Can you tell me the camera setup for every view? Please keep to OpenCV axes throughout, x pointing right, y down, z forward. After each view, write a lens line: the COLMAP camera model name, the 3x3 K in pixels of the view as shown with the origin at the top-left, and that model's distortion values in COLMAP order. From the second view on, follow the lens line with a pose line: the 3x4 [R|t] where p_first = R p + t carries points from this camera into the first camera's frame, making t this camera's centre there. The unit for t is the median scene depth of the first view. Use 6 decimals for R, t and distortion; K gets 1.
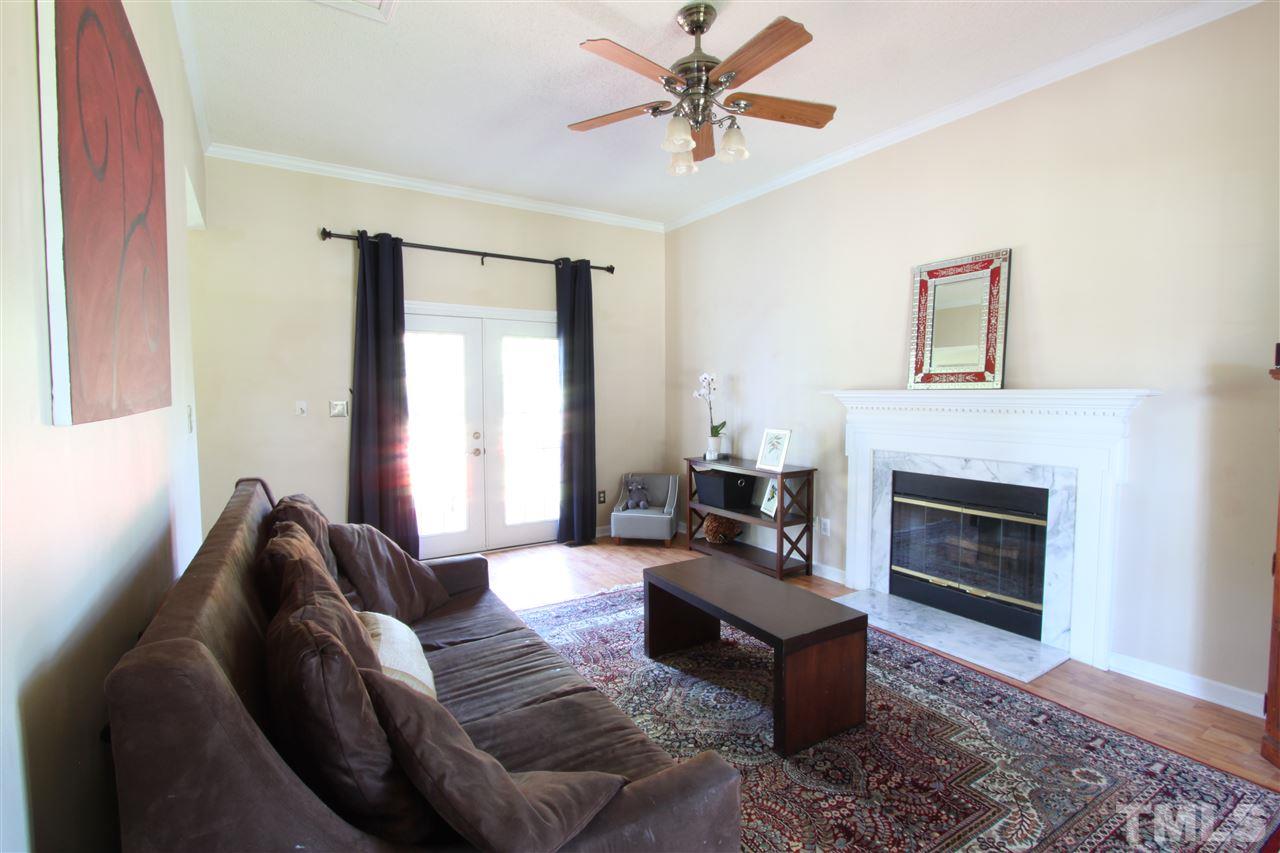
lens RADIAL K [[597.0, 0, 640.0], [0, 597.0, 426.5], [0, 0, 1]] dist [-0.023701, 0.000691]
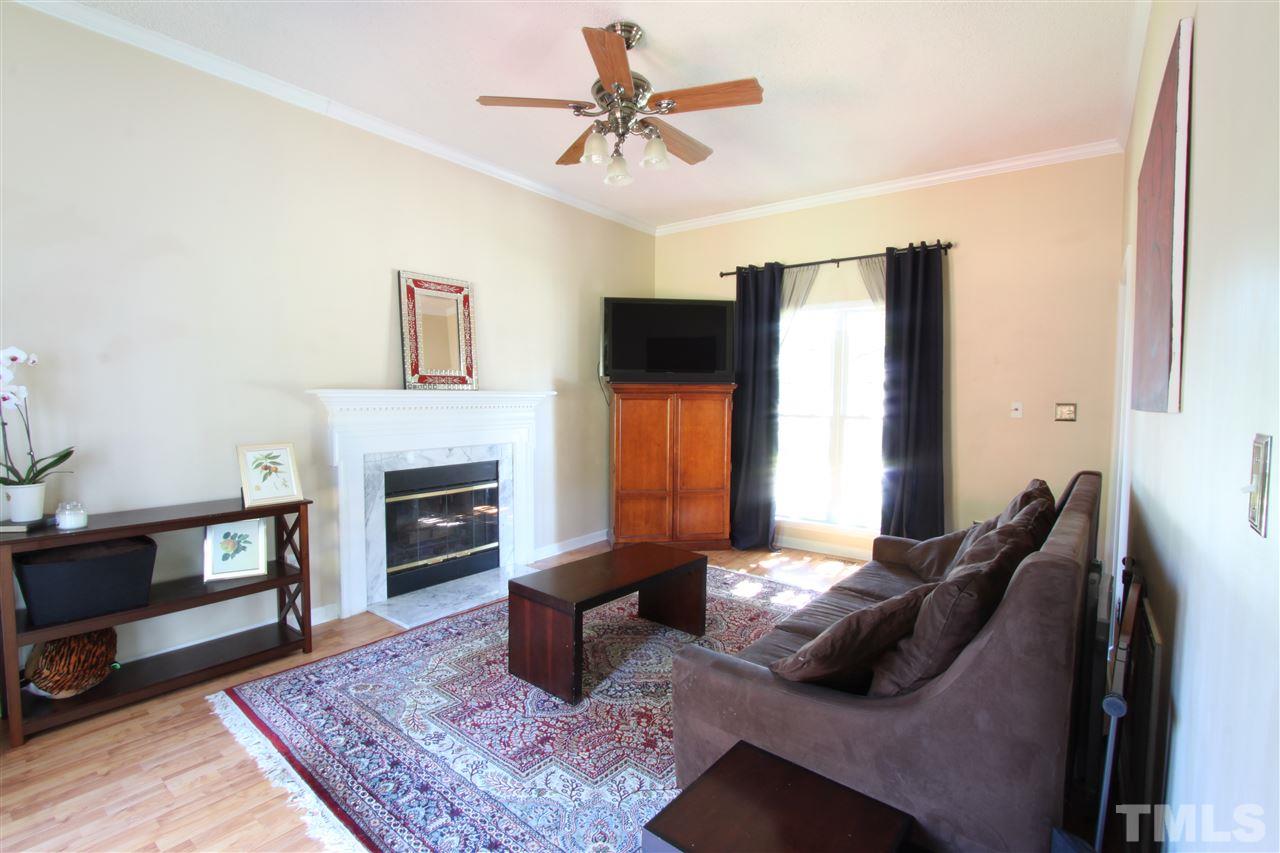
lens RADIAL K [[597.0, 0, 640.0], [0, 597.0, 426.5], [0, 0, 1]] dist [-0.023701, 0.000691]
pose [[-0.349927, -0.047534, 0.935570, -0.677030], [0.049754, 0.996359, 0.069232, -0.050928], [-0.935455, 0.070774, -0.346288, 1.010973]]
